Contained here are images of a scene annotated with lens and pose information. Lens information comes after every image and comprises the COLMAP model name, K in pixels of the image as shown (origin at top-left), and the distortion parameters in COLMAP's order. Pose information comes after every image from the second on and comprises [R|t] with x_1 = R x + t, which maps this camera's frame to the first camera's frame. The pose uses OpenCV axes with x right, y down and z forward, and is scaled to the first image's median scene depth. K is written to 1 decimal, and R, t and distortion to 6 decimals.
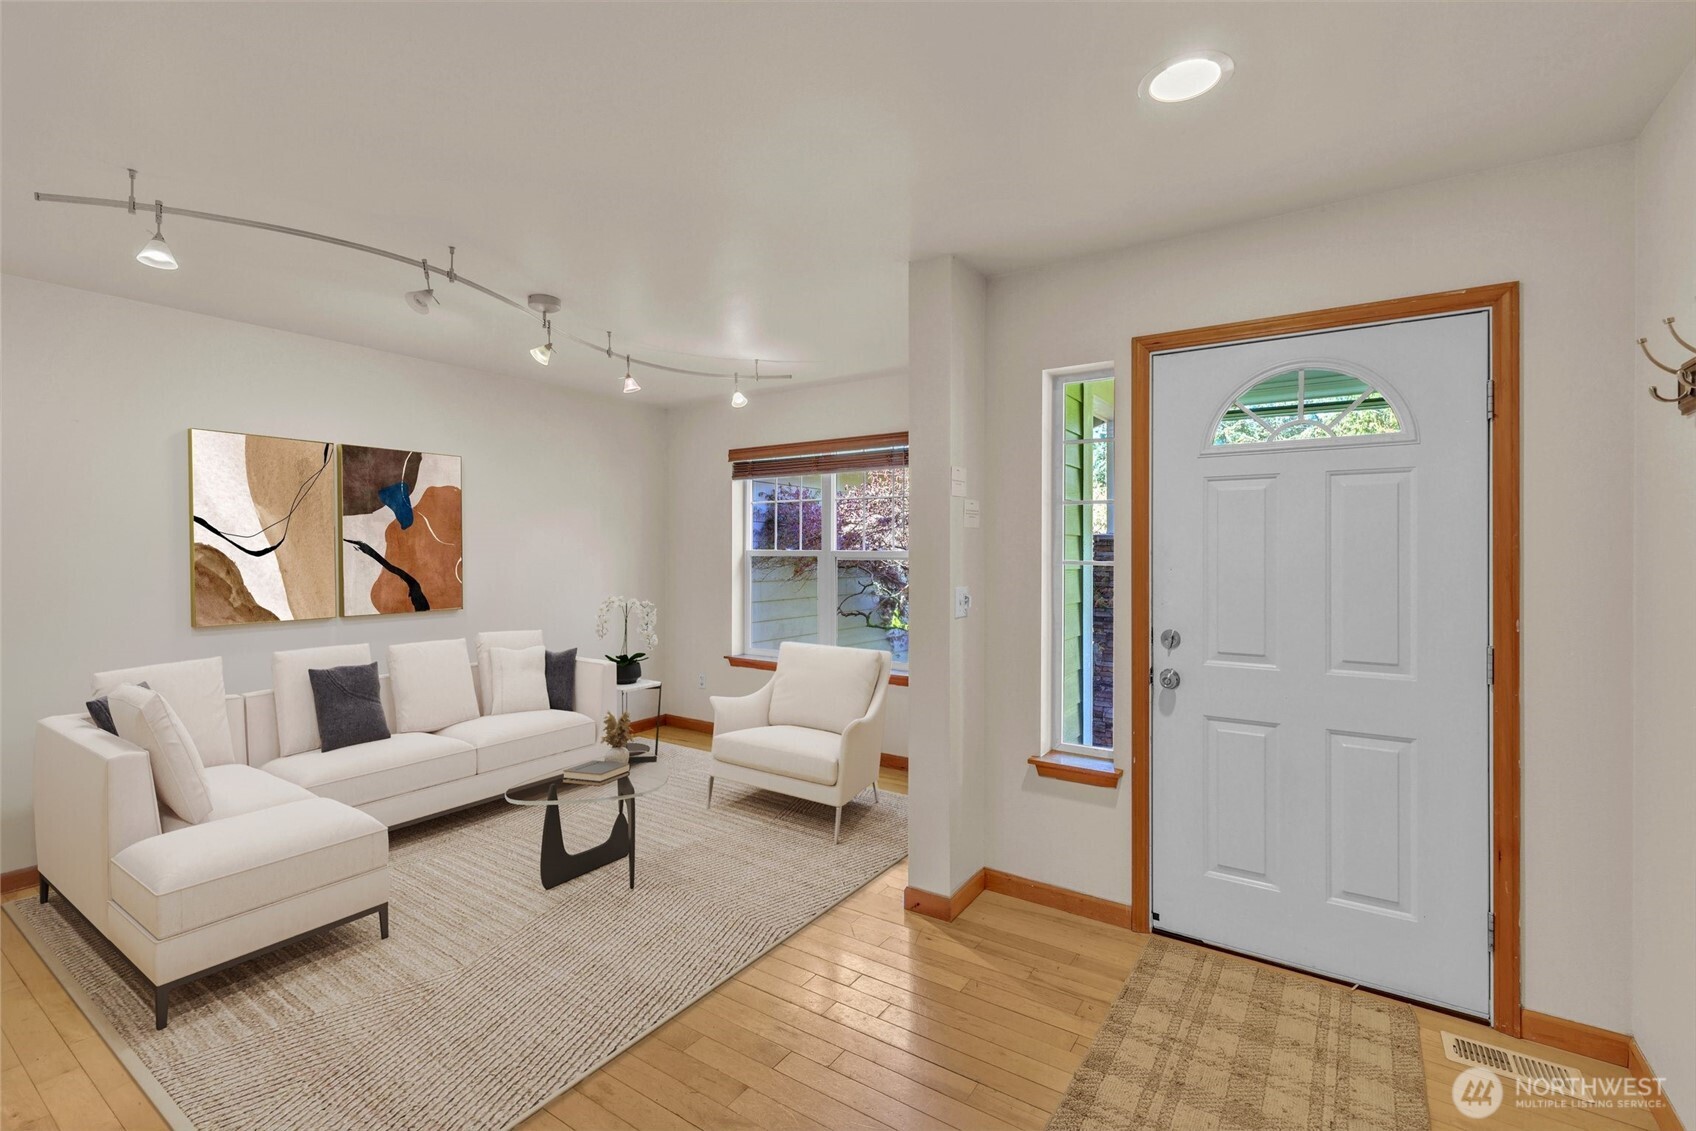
lens RADIAL K [[744.5, 0, 851.0], [0, 744.5, 552.1], [0, 0, 1]] dist [-0.016318, -0.000308]
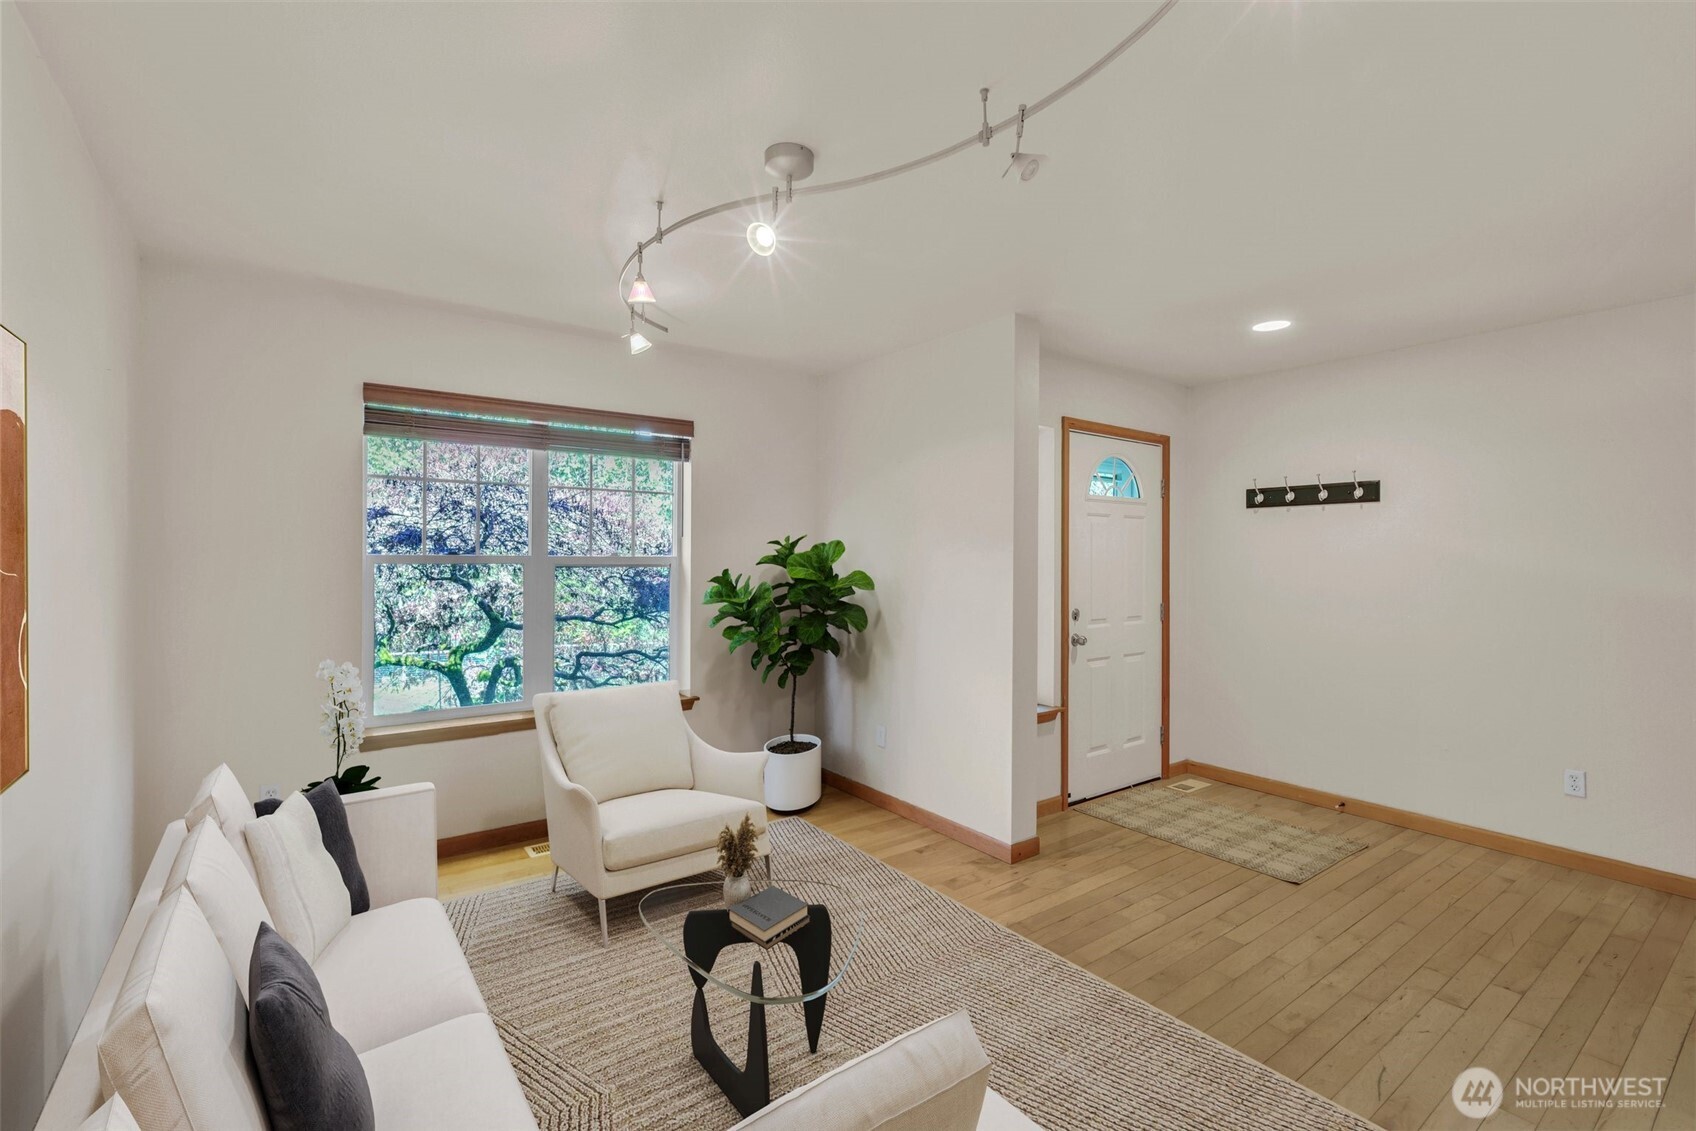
lens RADIAL K [[744.5, 0, 849.1], [0, 744.5, 563.9], [0, 0, 1]] dist [-0.016318, -0.000308]
pose [[0.333138, -0.007277, 0.942850, -1.284991], [-0.001437, 0.999965, 0.008226, -0.002413], [-0.942877, -0.004096, 0.333116, 0.988101]]
